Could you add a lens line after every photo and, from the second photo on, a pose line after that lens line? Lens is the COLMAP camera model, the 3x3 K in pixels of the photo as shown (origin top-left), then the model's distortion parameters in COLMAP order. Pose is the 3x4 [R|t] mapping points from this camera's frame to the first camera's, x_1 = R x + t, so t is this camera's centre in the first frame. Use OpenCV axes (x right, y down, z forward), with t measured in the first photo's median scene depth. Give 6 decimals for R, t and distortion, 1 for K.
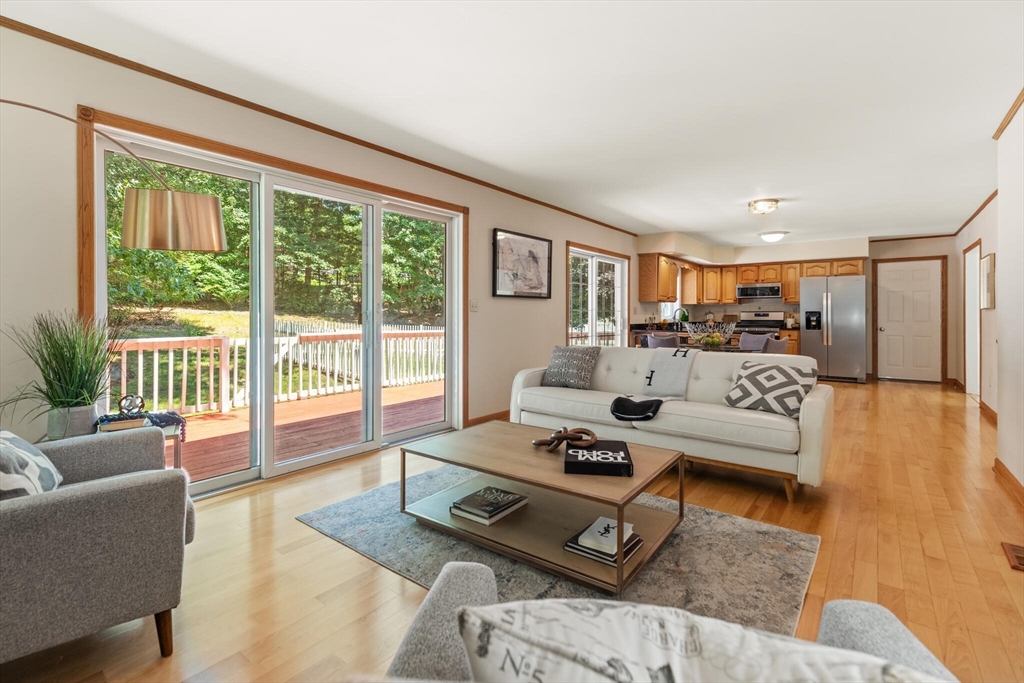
lens RADIAL K [[467.6, 0, 507.0], [0, 467.6, 313.4], [0, 0, 1]] dist [0.018759, -0.000212]
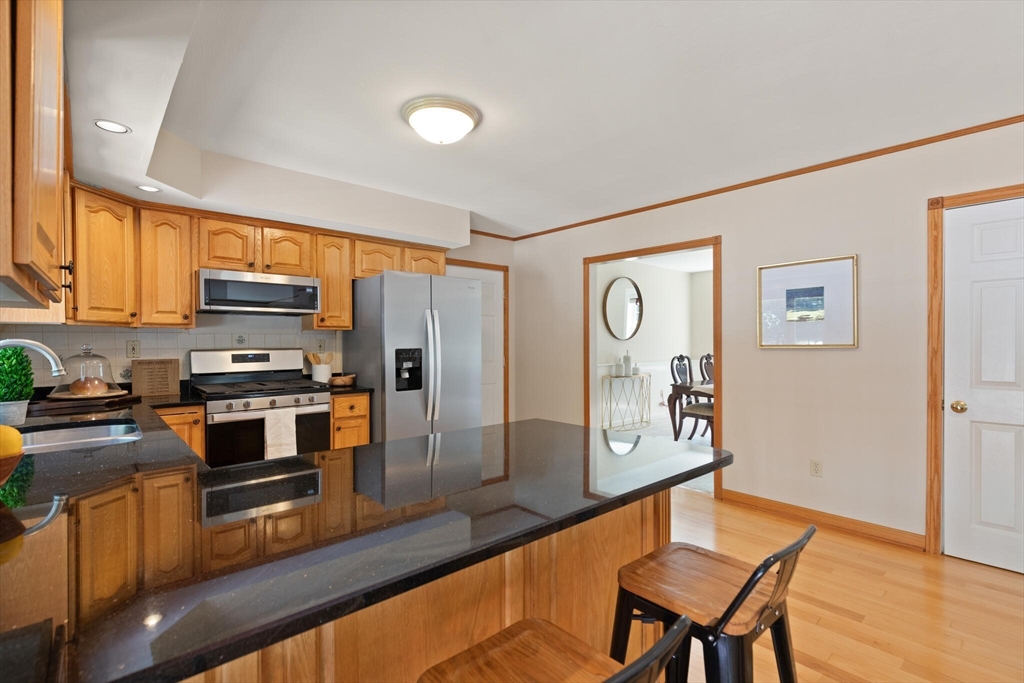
lens RADIAL K [[467.6, 0, 504.9], [0, 467.6, 344.0], [0, 0, 1]] dist [0.018759, -0.000212]
pose [[0.195530, -0.003568, 0.980691, 0.079572], [0.000093, 0.999993, 0.003619, -0.003536], [-0.980698, -0.000616, 0.195529, 0.278701]]
